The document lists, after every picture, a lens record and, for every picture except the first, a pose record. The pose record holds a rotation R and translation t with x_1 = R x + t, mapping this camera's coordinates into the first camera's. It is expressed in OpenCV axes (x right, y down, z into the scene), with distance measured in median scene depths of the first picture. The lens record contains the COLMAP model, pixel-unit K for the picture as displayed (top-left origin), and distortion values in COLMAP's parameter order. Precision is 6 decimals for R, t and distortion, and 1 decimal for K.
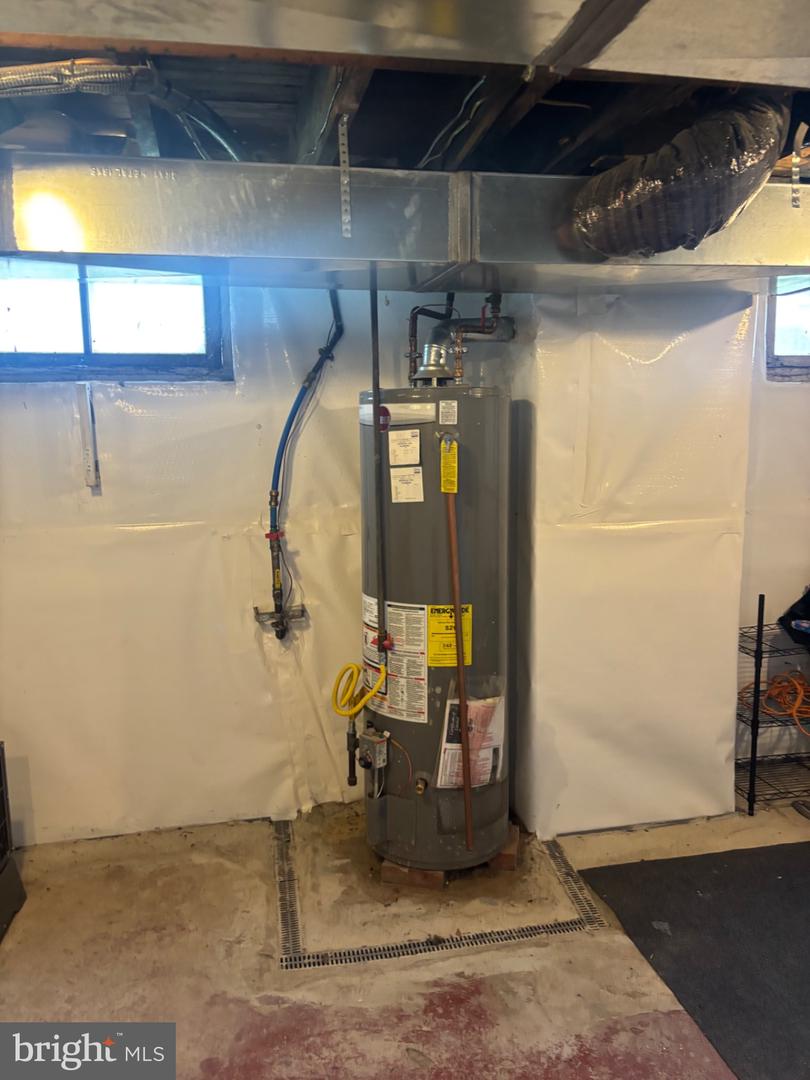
lens RADIAL K [[819.5, 0, 407.2], [0, 819.5, 541.5], [0, 0, 1]] dist [0.027261, -0.019494]
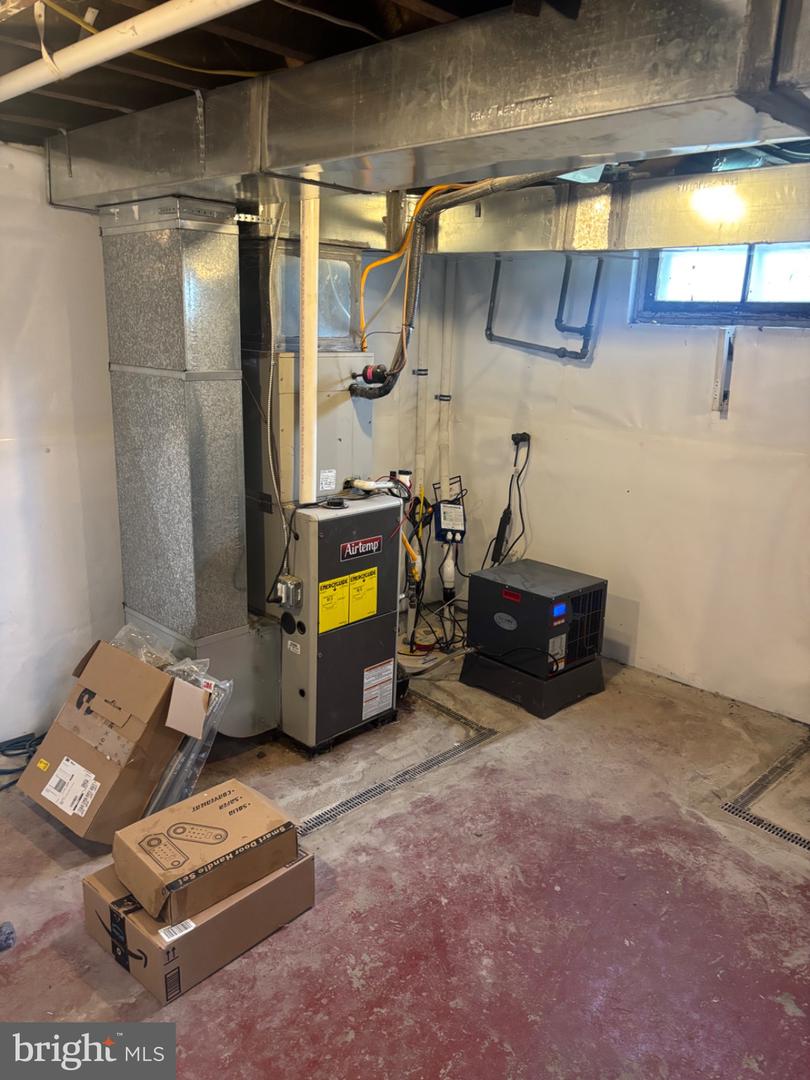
lens RADIAL K [[819.5, 0, 401.5], [0, 819.5, 539.8], [0, 0, 1]] dist [0.027261, -0.019494]
pose [[0.563257, 0.248336, -0.788081, 0.391415], [-0.158888, 0.968520, 0.191634, -0.041141], [0.810862, 0.017278, 0.584983, -0.127831]]
